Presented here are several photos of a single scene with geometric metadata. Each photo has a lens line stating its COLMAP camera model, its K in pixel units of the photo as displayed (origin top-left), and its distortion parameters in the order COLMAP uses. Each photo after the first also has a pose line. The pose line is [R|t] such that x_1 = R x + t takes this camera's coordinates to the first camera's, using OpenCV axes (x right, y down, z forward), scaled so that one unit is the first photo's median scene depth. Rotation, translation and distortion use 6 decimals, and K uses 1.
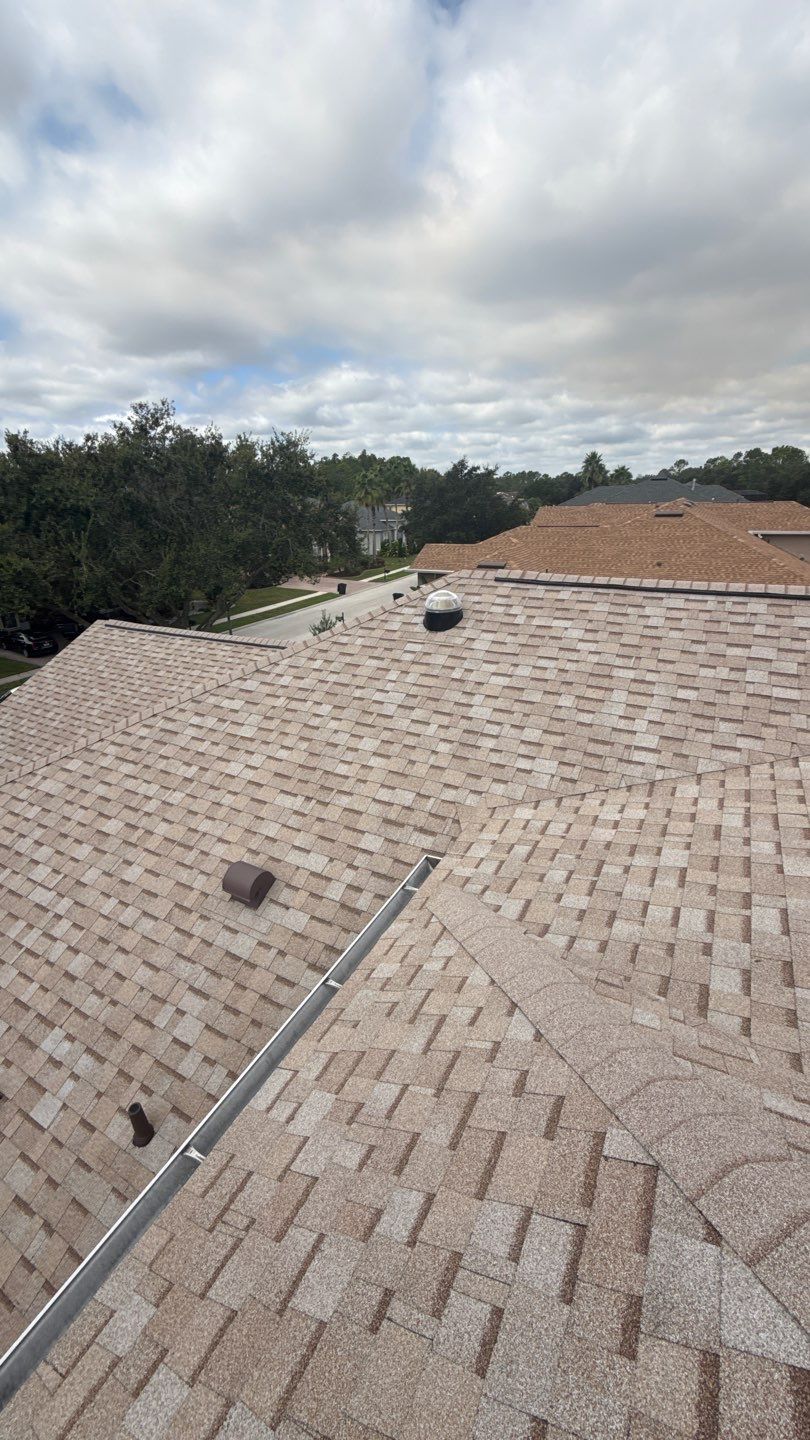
lens RADIAL K [[570.6, 0, 400.7], [0, 570.6, 719.0], [0, 0, 1]] dist [-0.000230, 0.000306]
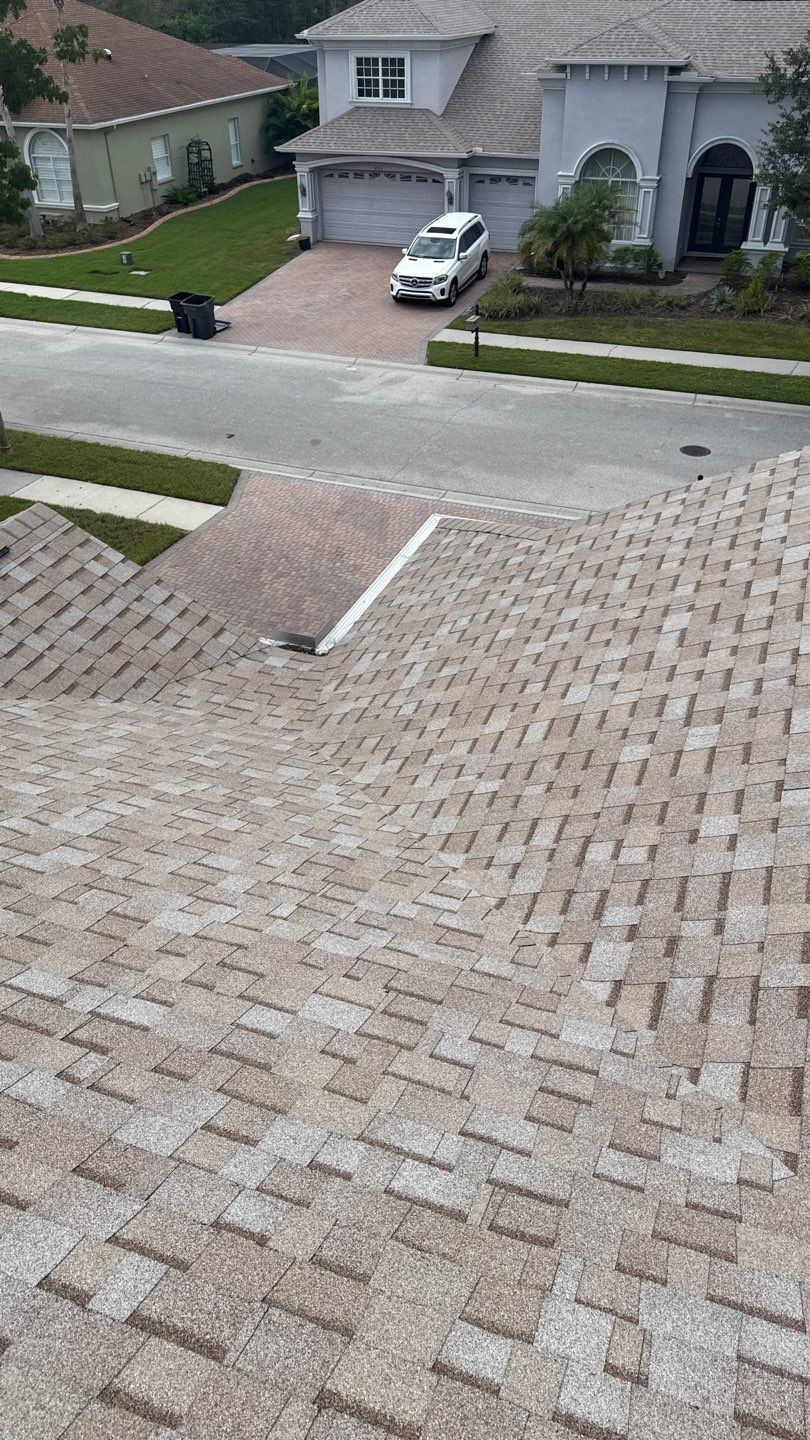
lens RADIAL K [[1027.0, 0, 428.5], [0, 1027.0, 714.2], [0, 0, 1]] dist [0.032177, -0.038201]
pose [[0.169138, 0.598046, -0.783411, -0.276079], [-0.358782, 0.777687, 0.516215, -0.482099], [0.917969, 0.193762, 0.346105, 1.497466]]
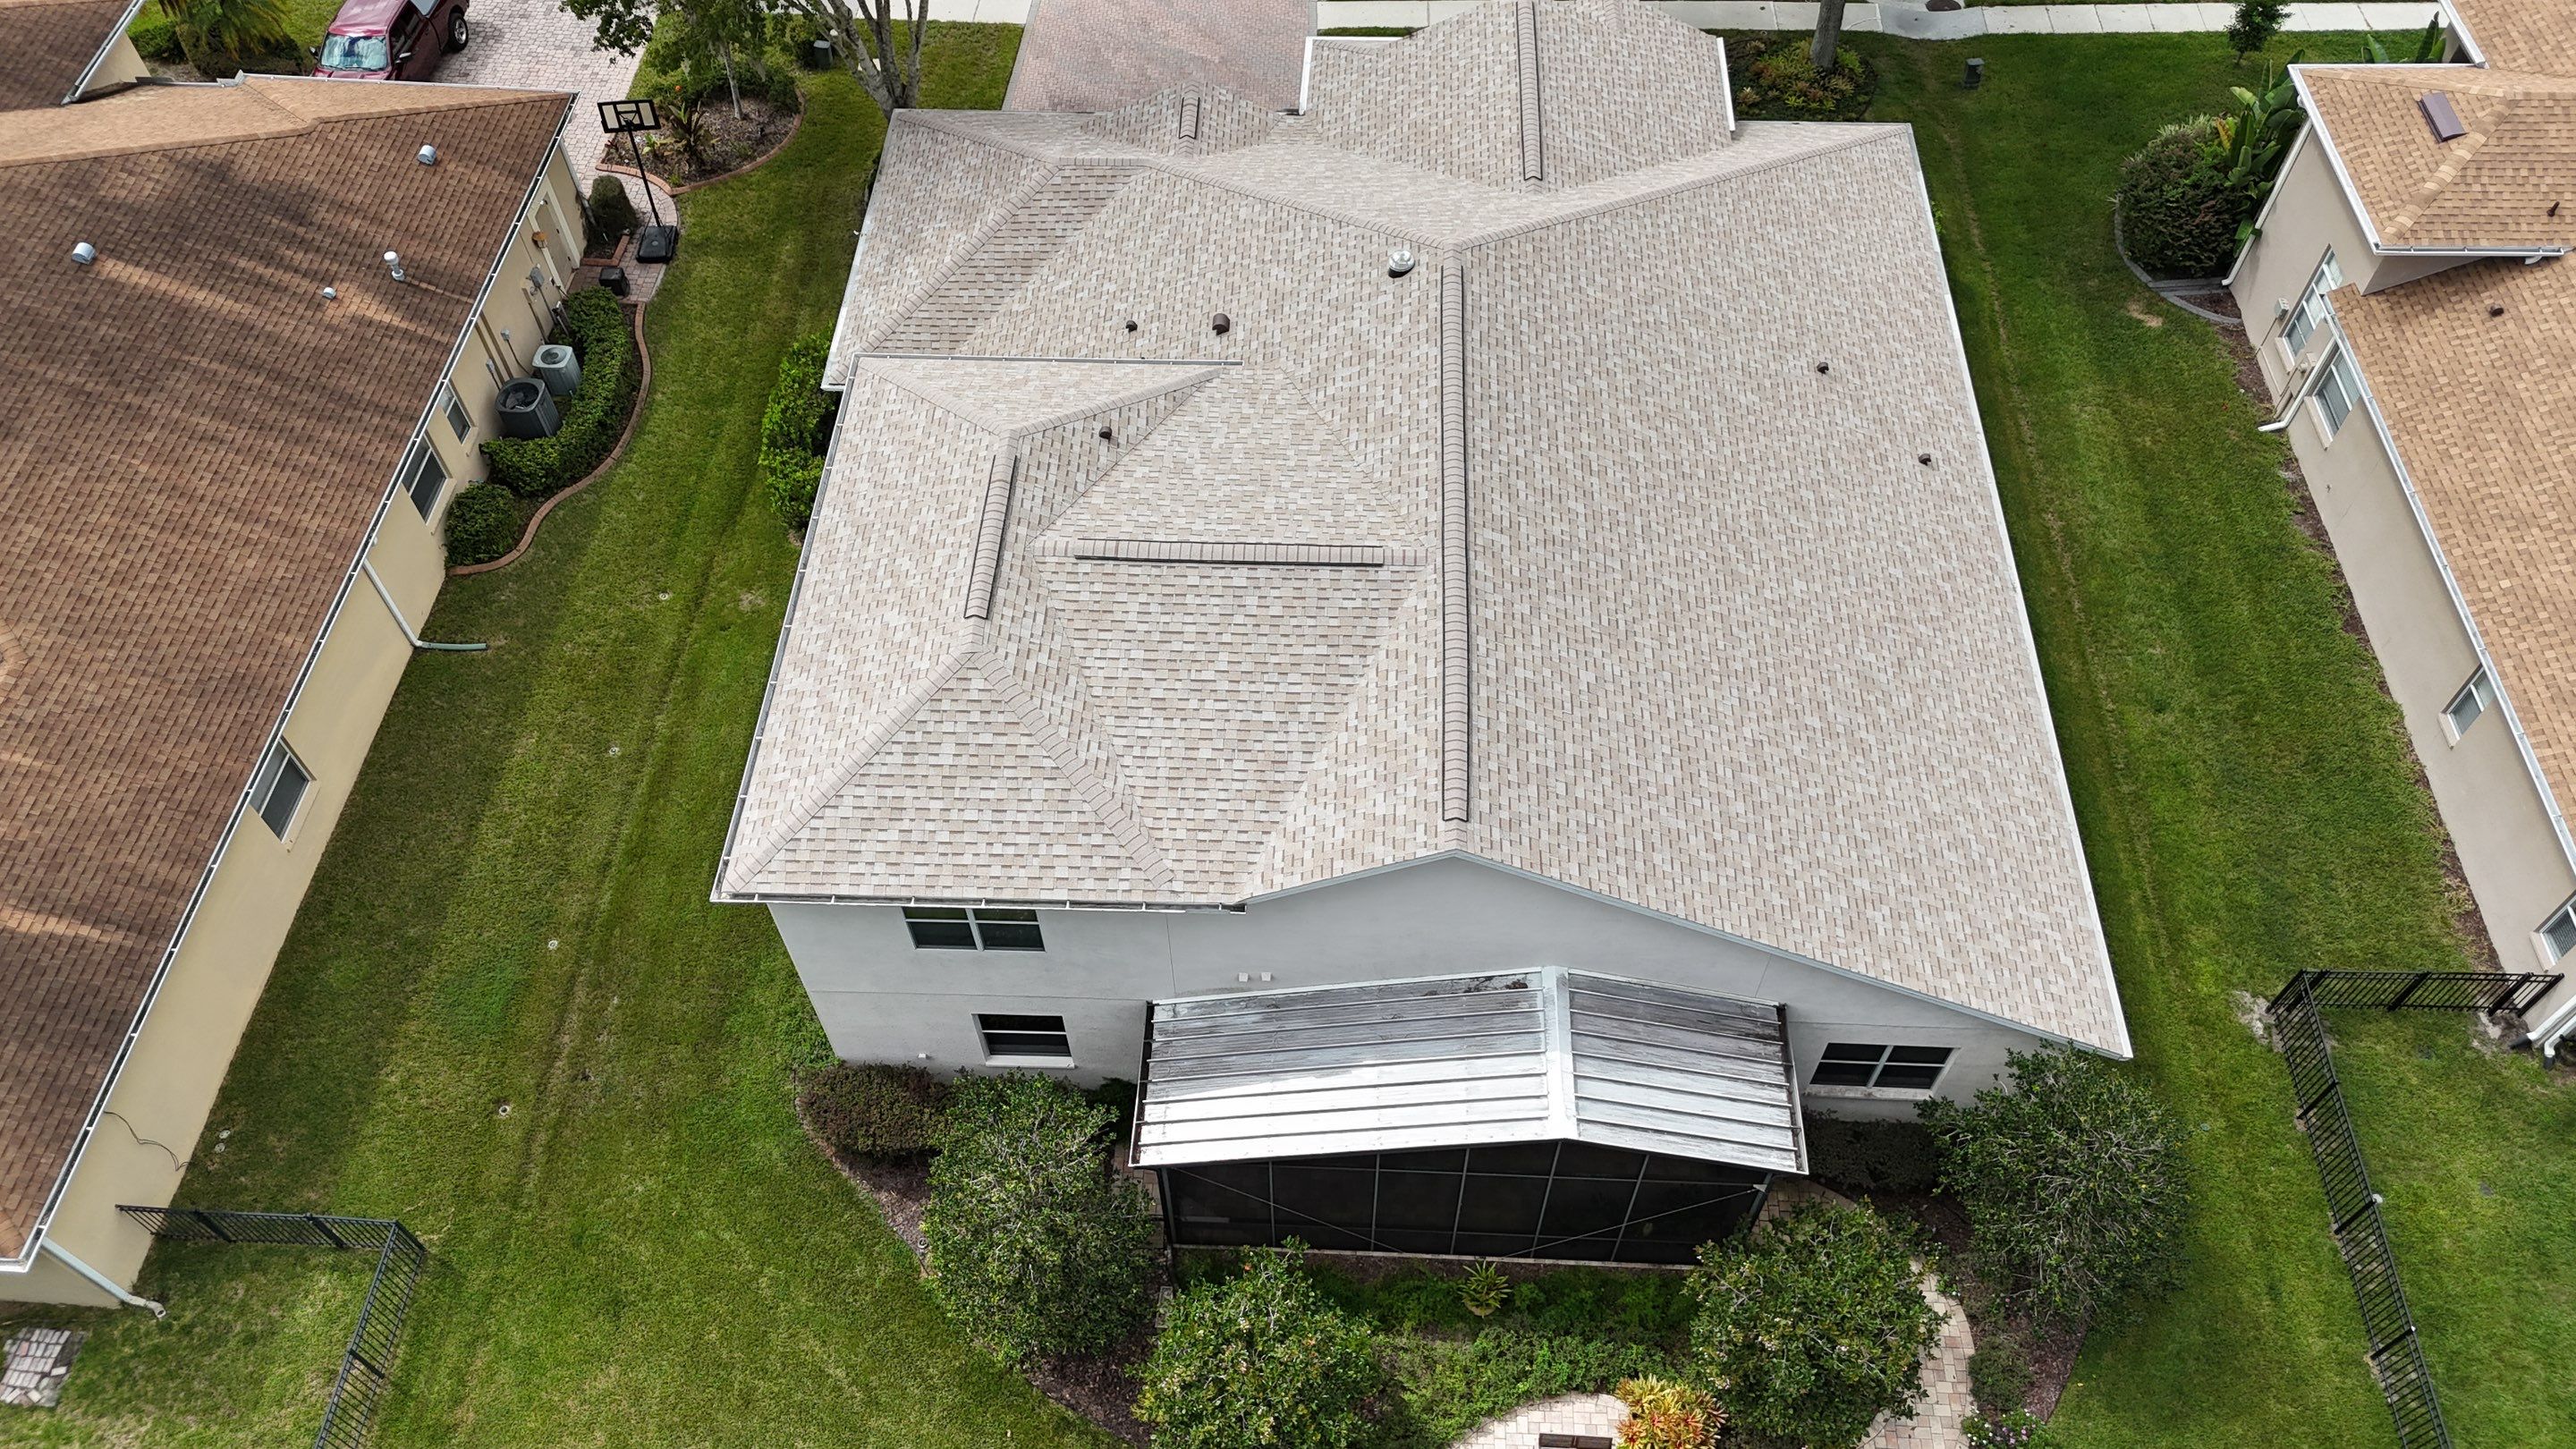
lens RADIAL K [[1945.2, 0, 1286.7], [0, 1945.2, 692.7], [0, 0, 1]] dist [0.099013, -0.100975]
pose [[0.448600, 0.723933, -0.524098, 4.059756], [-0.325155, 0.678428, 0.658794, -3.193374], [0.832486, -0.125122, 0.539734, -2.573694]]
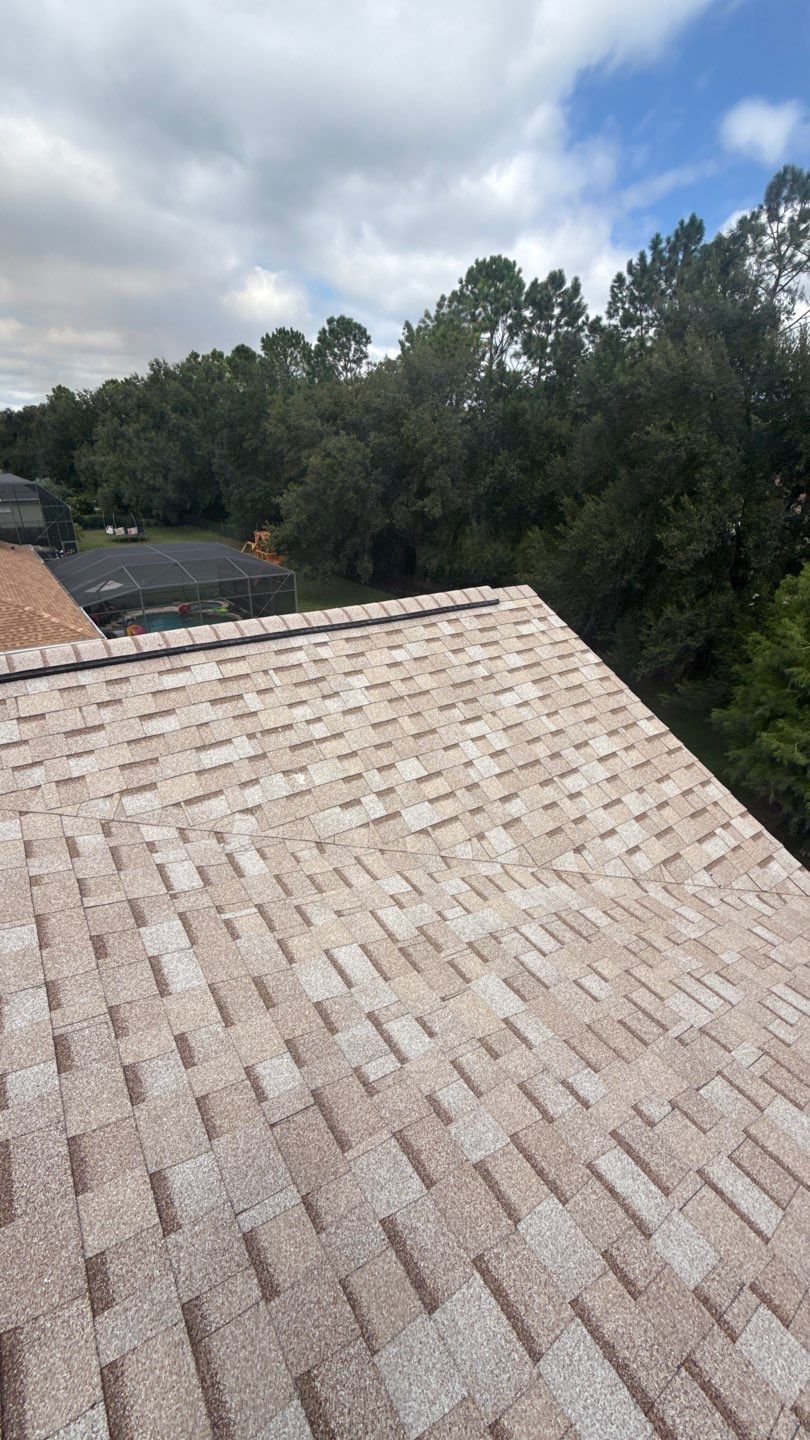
lens RADIAL K [[570.6, 0, 399.5], [0, 570.6, 728.9], [0, 0, 1]] dist [-0.000230, 0.000306]
pose [[0.448651, -0.362513, 0.816882, 1.092380], [0.300896, 0.921946, 0.243878, -0.048449], [-0.841531, 0.136381, 0.522711, -0.027539]]
